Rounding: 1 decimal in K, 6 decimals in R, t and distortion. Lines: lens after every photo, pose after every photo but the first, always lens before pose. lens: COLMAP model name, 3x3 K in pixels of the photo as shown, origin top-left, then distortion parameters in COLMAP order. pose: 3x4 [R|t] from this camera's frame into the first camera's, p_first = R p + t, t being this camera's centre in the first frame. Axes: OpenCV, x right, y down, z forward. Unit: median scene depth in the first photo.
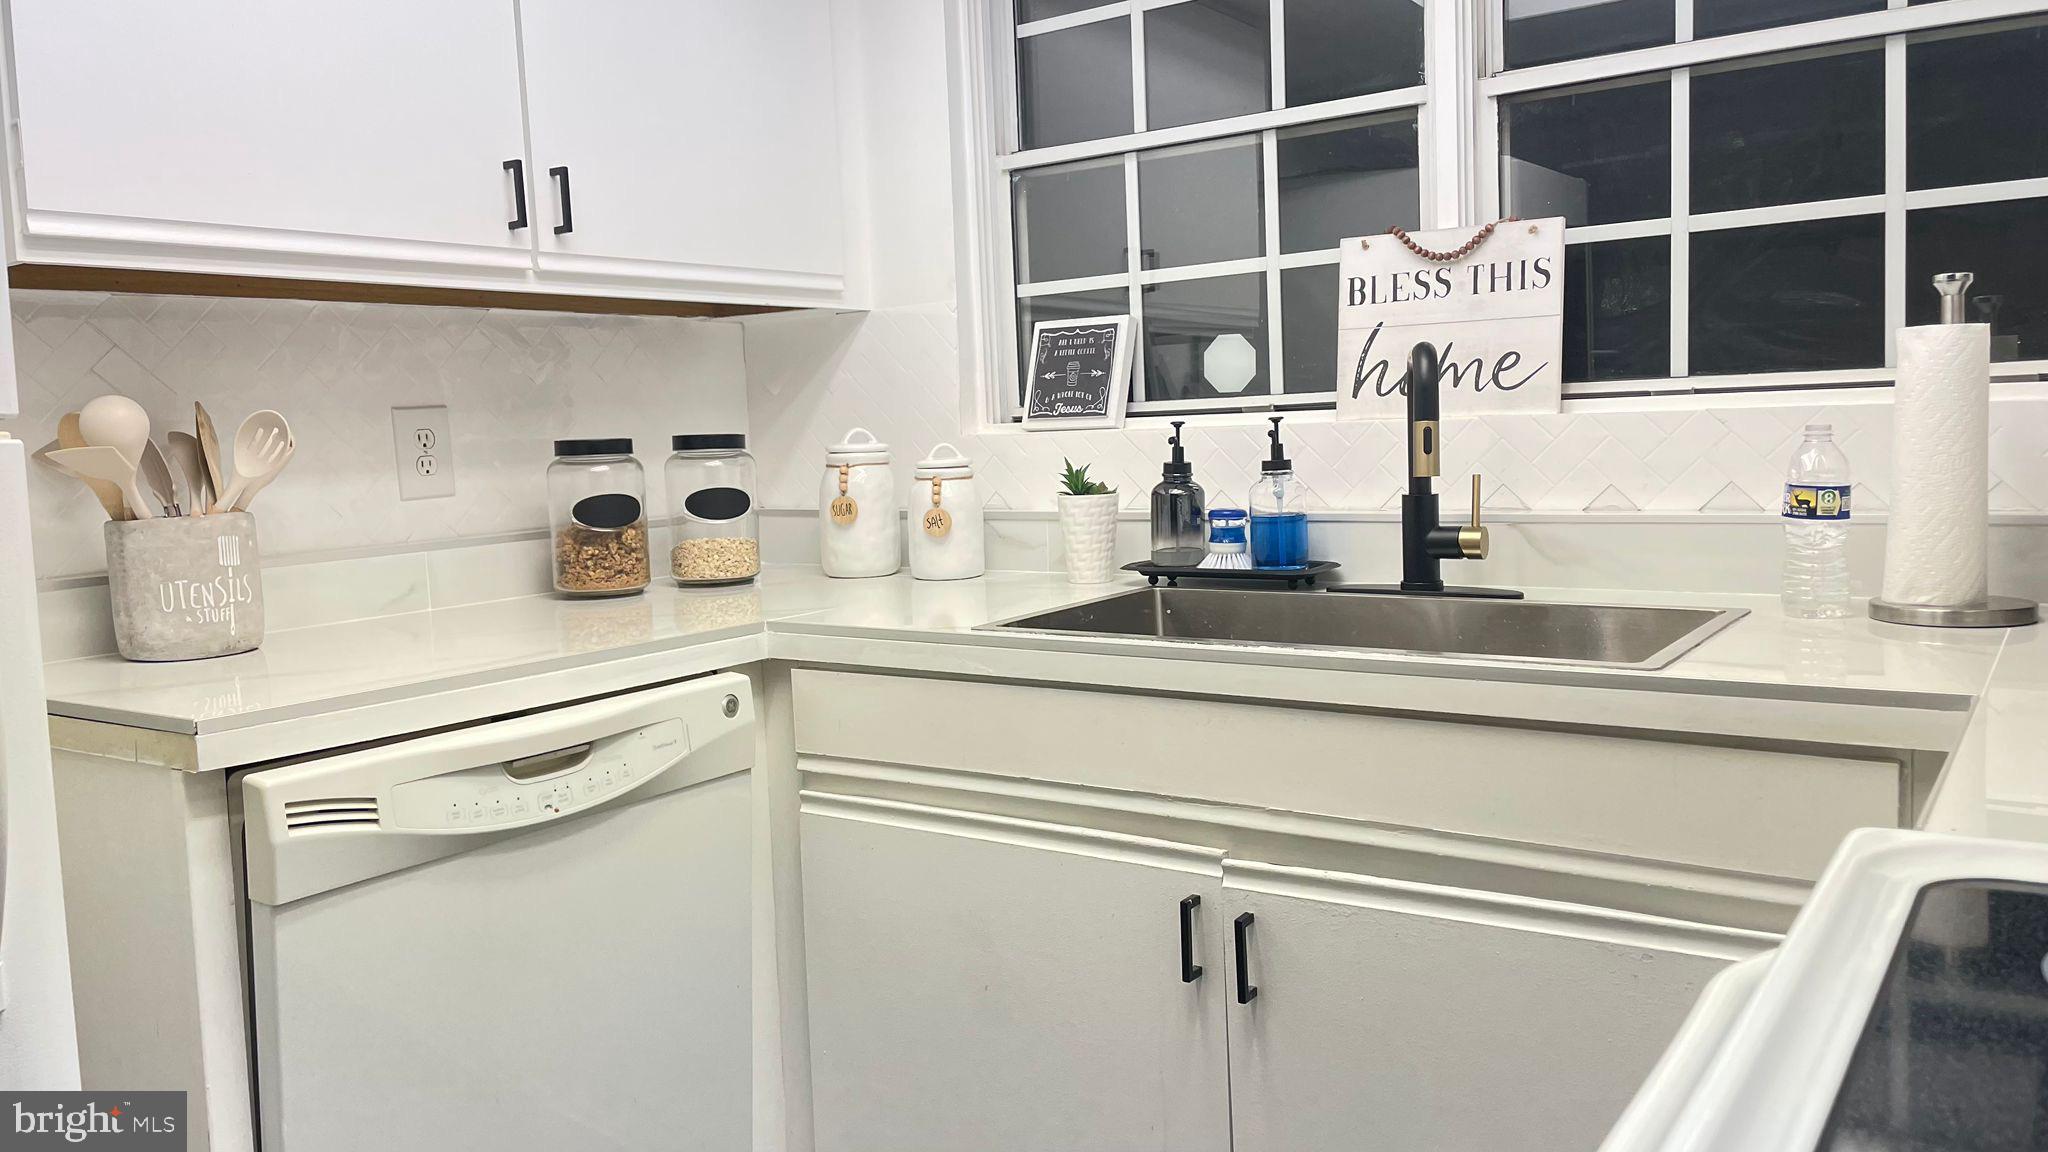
lens RADIAL K [[1558.1, 0, 1025.1], [0, 1558.1, 549.4], [0, 0, 1]] dist [0.101710, -0.127895]
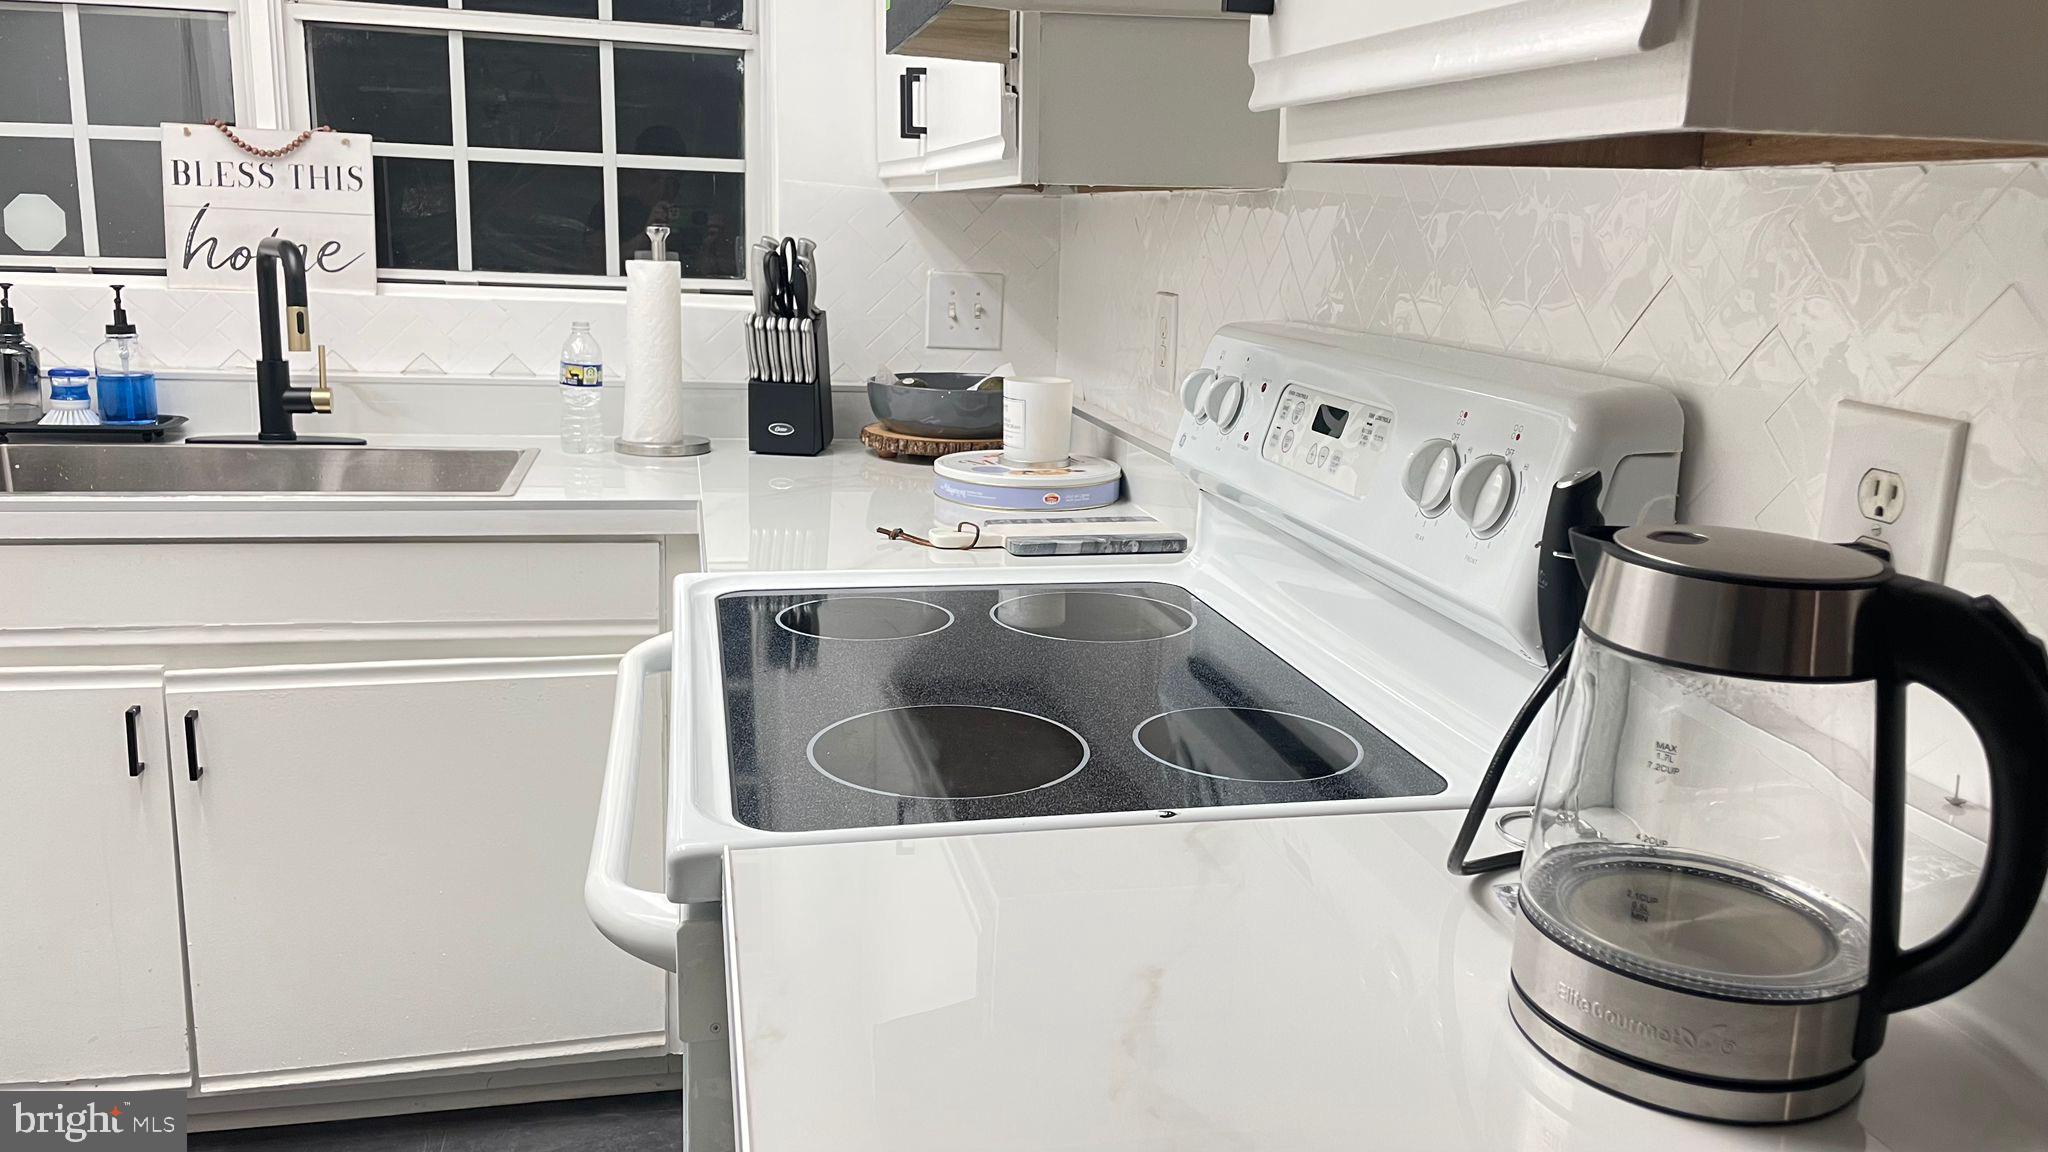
lens RADIAL K [[1663.3, 0, 1024.0], [0, 1663.3, 576.0], [0, 0, 1]] dist [0.062465, -0.000839]
pose [[0.687543, -0.096878, 0.719652, -0.291655], [0.000960, 0.991181, 0.132513, -0.040892], [-0.726143, -0.090417, 0.681572, -0.309126]]
